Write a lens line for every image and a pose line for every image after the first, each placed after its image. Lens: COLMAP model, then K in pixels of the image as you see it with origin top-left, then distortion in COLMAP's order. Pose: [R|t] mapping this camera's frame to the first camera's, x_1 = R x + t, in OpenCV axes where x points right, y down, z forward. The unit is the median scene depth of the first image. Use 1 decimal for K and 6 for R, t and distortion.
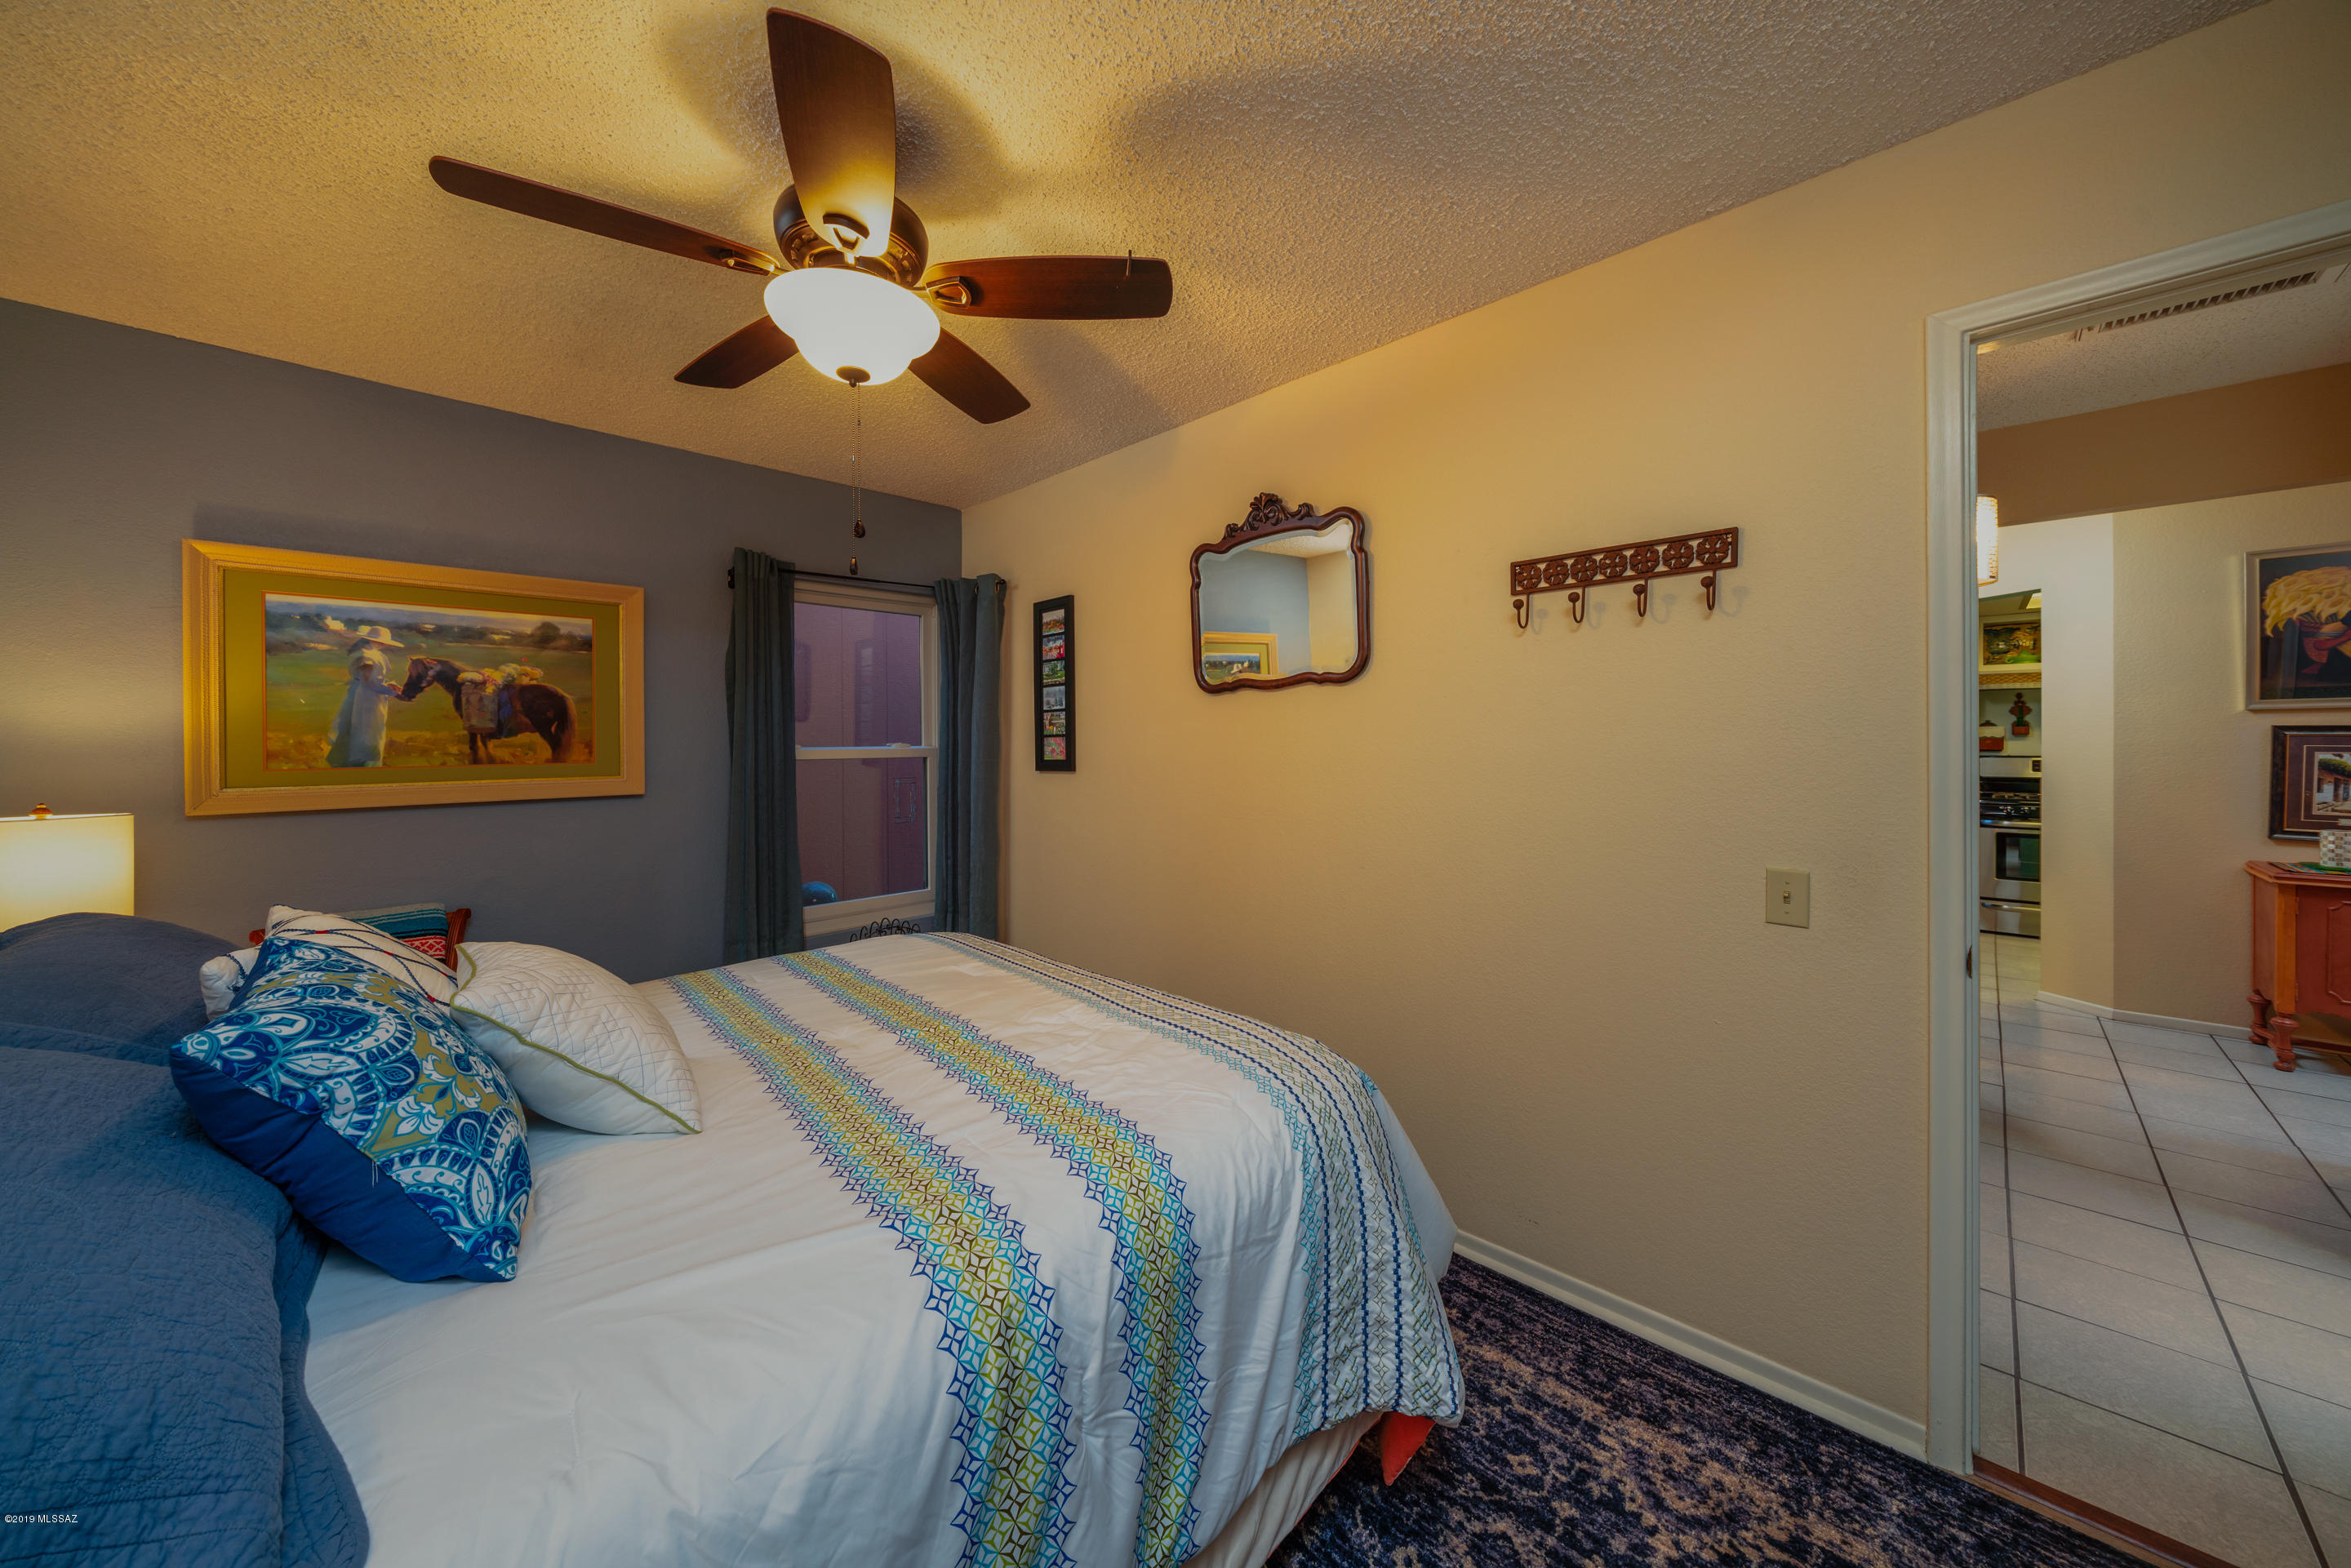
lens RADIAL K [[818.9, 0, 1168.7], [0, 818.9, 752.6], [0, 0, 1]] dist [-0.002188, -0.000048]
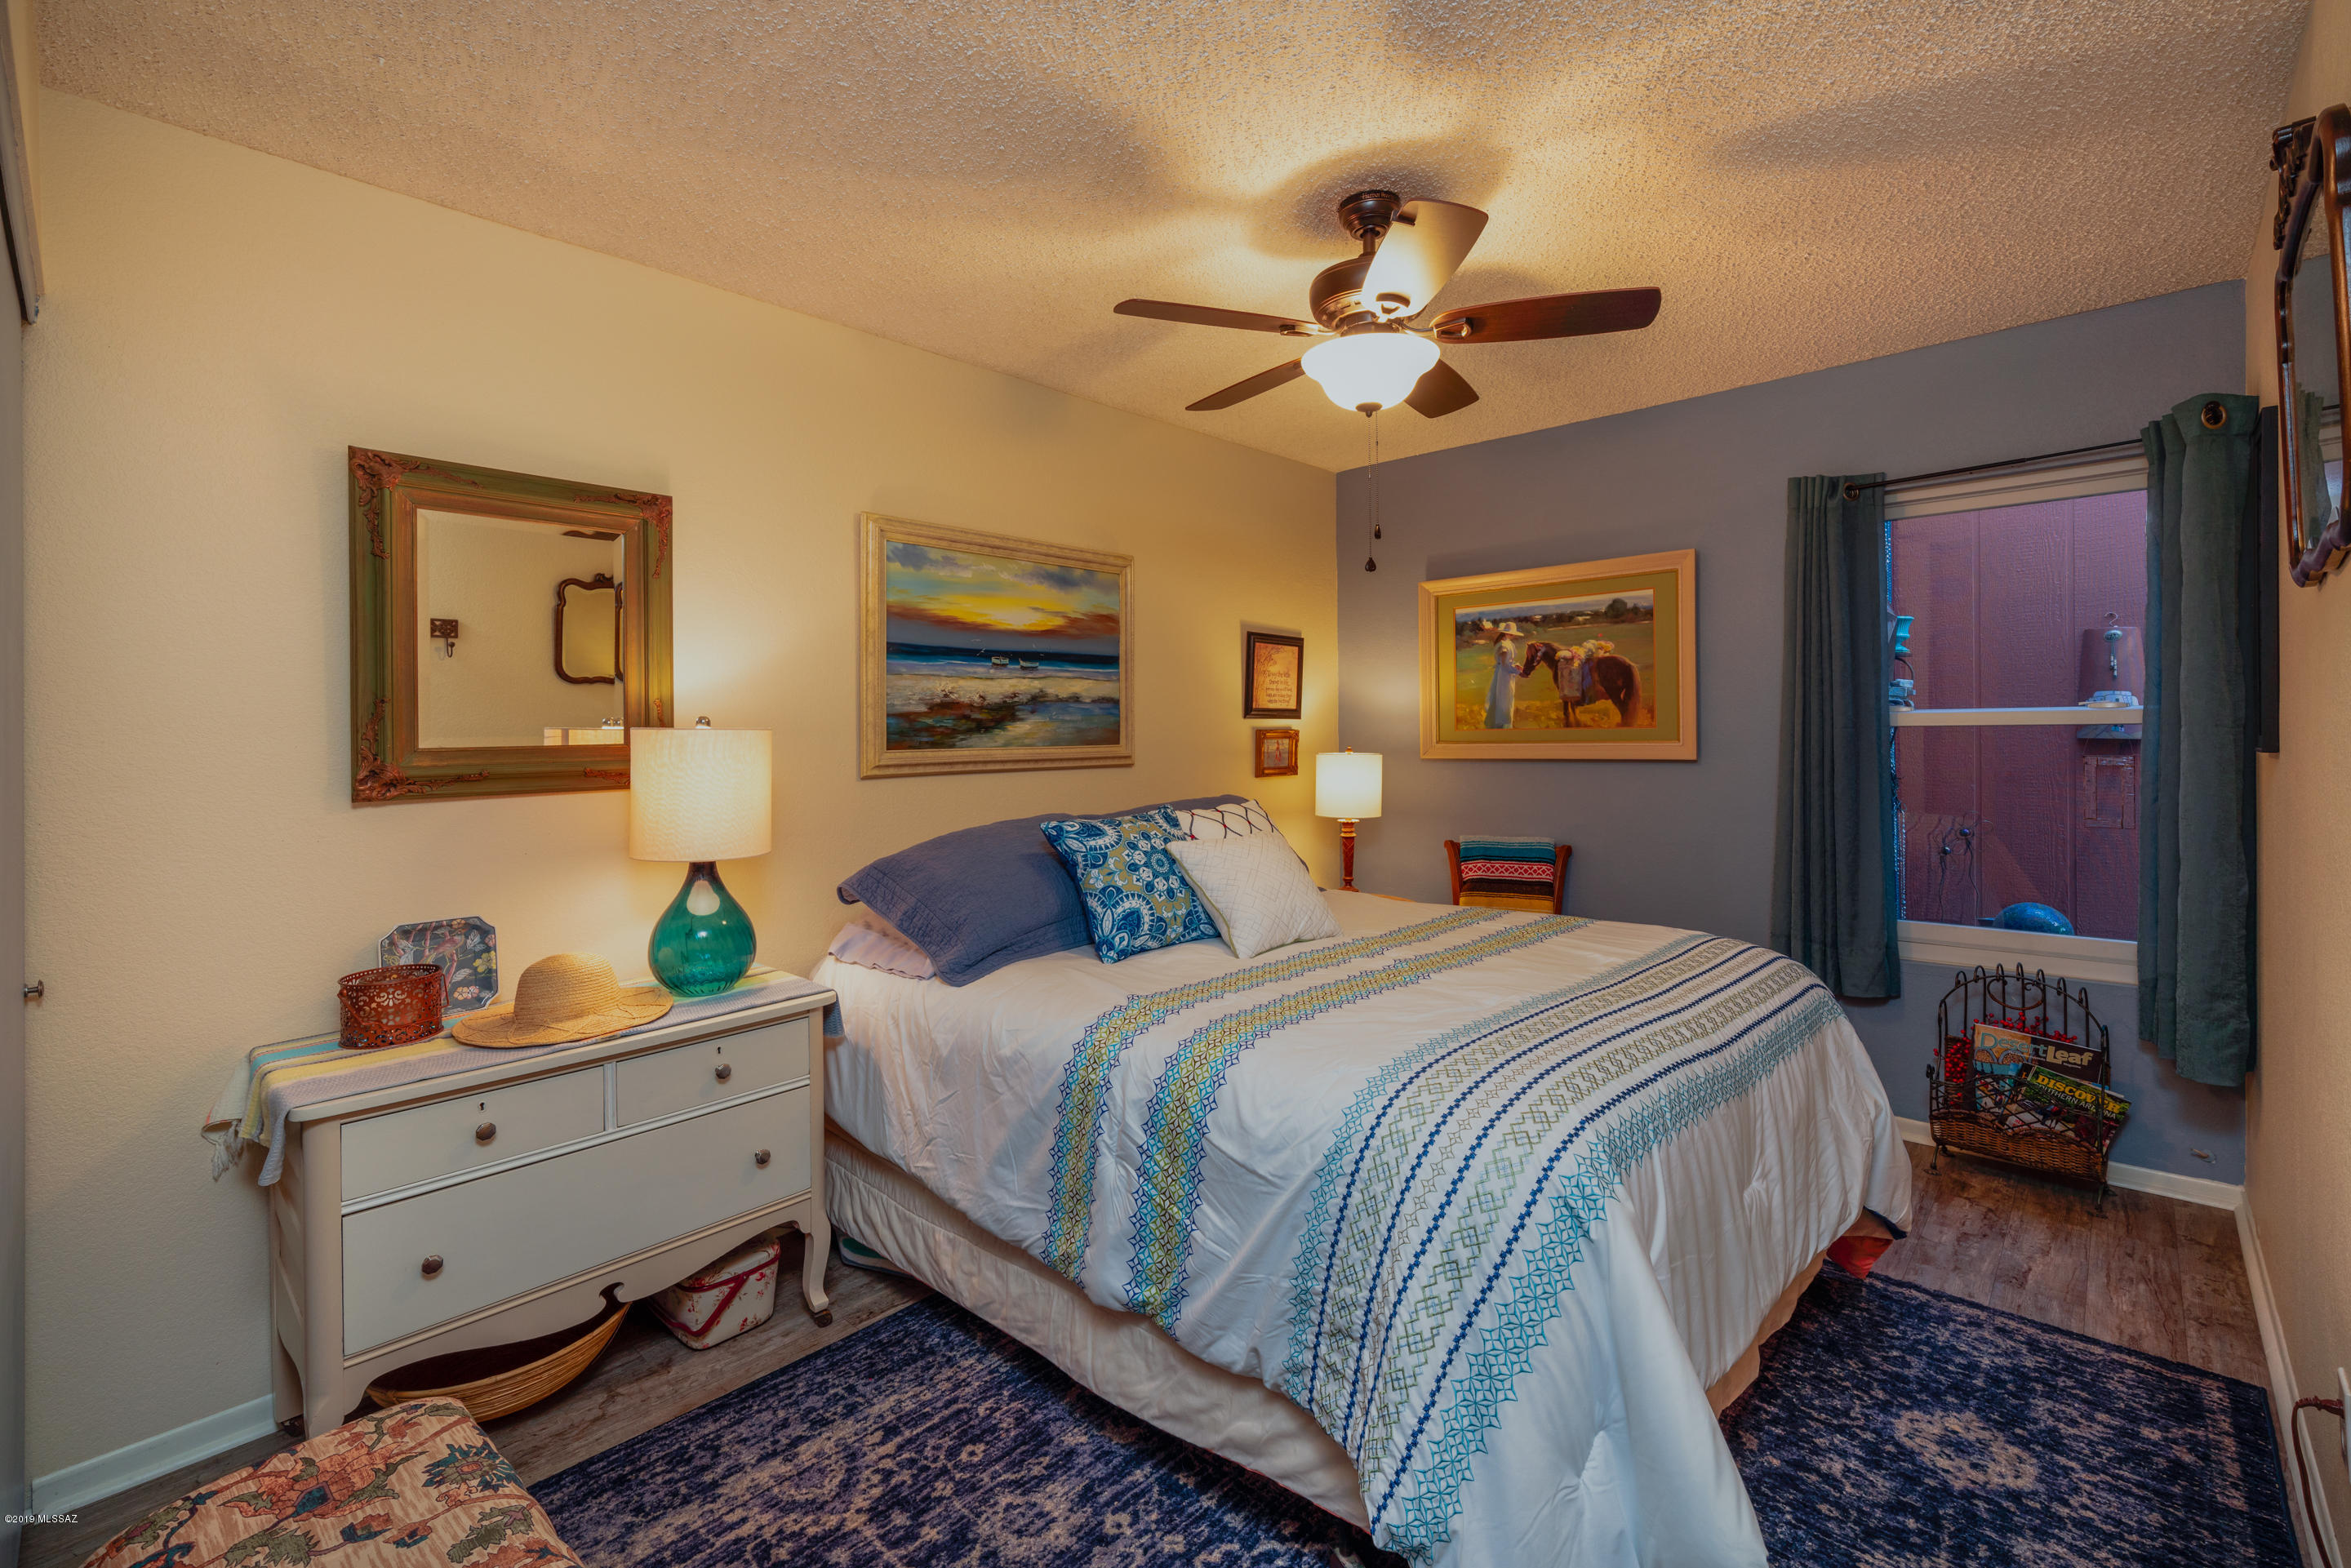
lens RADIAL K [[1047.8, 0, 1161.4], [0, 1047.8, 745.8], [0, 0, 1]] dist [-0.000641, -0.000037]
pose [[0.011301, 0.026862, -0.999575, 0.686048], [0.002727, 0.999635, 0.026894, -0.001412], [0.999932, -0.003030, 0.011223, 0.394529]]
